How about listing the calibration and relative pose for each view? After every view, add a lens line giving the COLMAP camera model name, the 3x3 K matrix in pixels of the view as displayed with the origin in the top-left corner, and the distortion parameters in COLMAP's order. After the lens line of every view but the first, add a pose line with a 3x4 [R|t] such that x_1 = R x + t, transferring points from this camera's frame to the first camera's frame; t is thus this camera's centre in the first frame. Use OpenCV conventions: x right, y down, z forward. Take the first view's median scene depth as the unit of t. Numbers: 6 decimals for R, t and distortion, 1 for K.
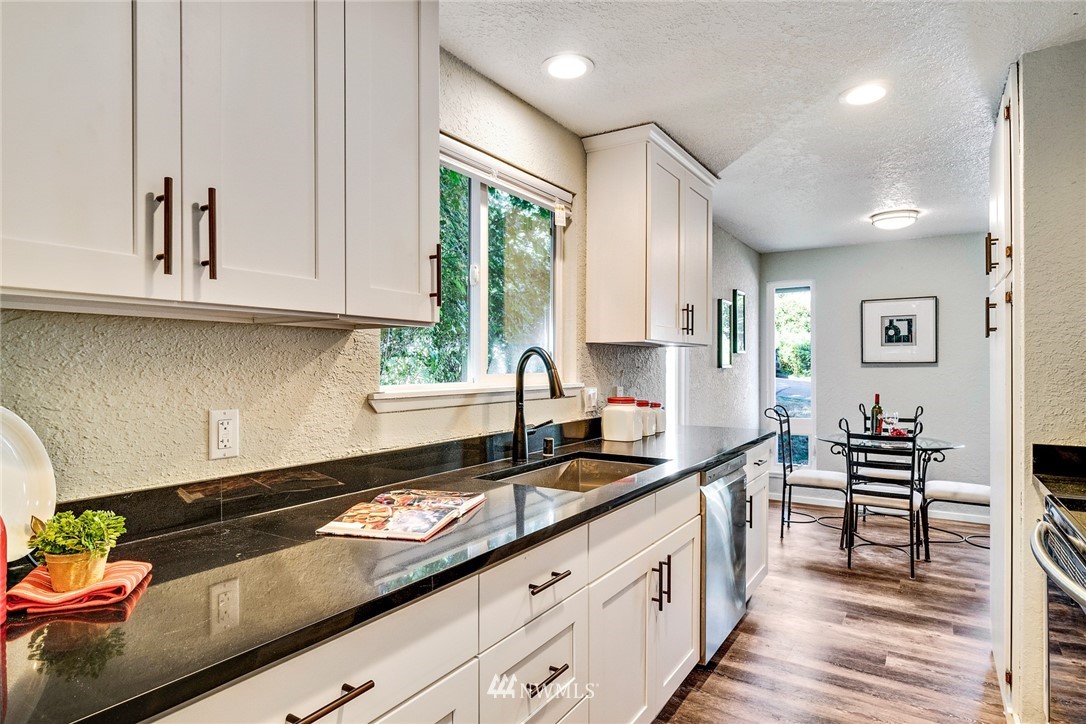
lens RADIAL K [[608.0, 0, 546.7], [0, 608.0, 366.7], [0, 0, 1]] dist [0.003399, 0.000846]
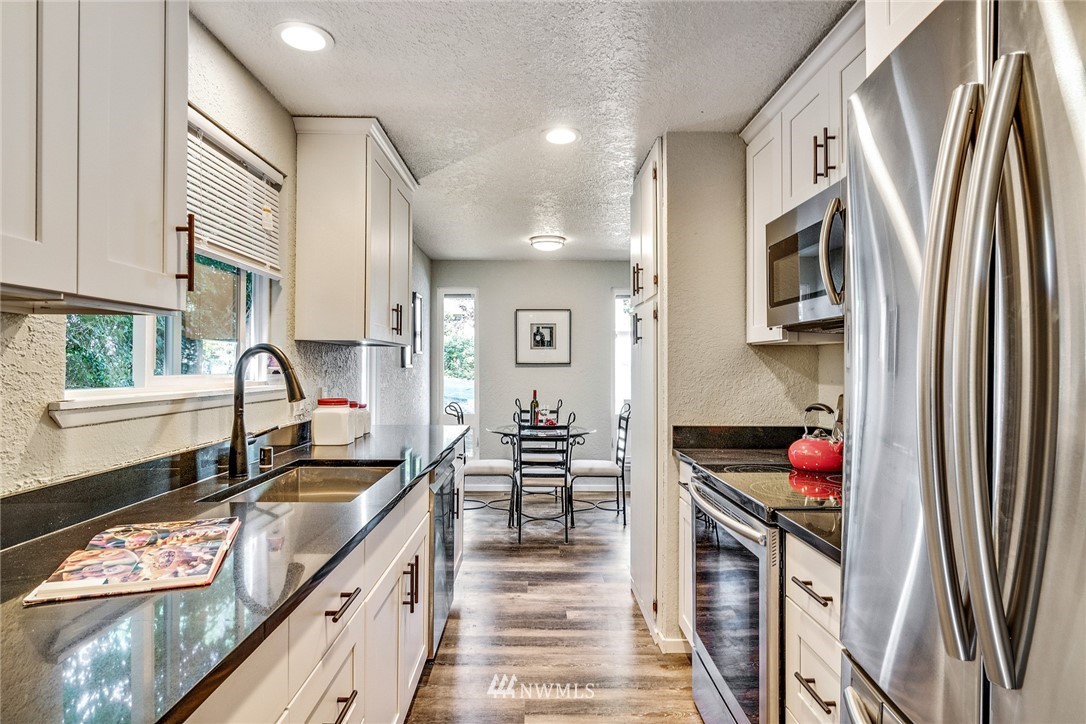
lens RADIAL K [[598.5, 0, 543.0], [0, 598.5, 362.0], [0, 0, 1]] dist [-0.000346, 0.000940]
pose [[0.838951, 0.007522, 0.544154, -0.108835], [-0.003675, 0.999960, -0.008157, -0.000419], [-0.544194, 0.004844, 0.838946, 0.041240]]
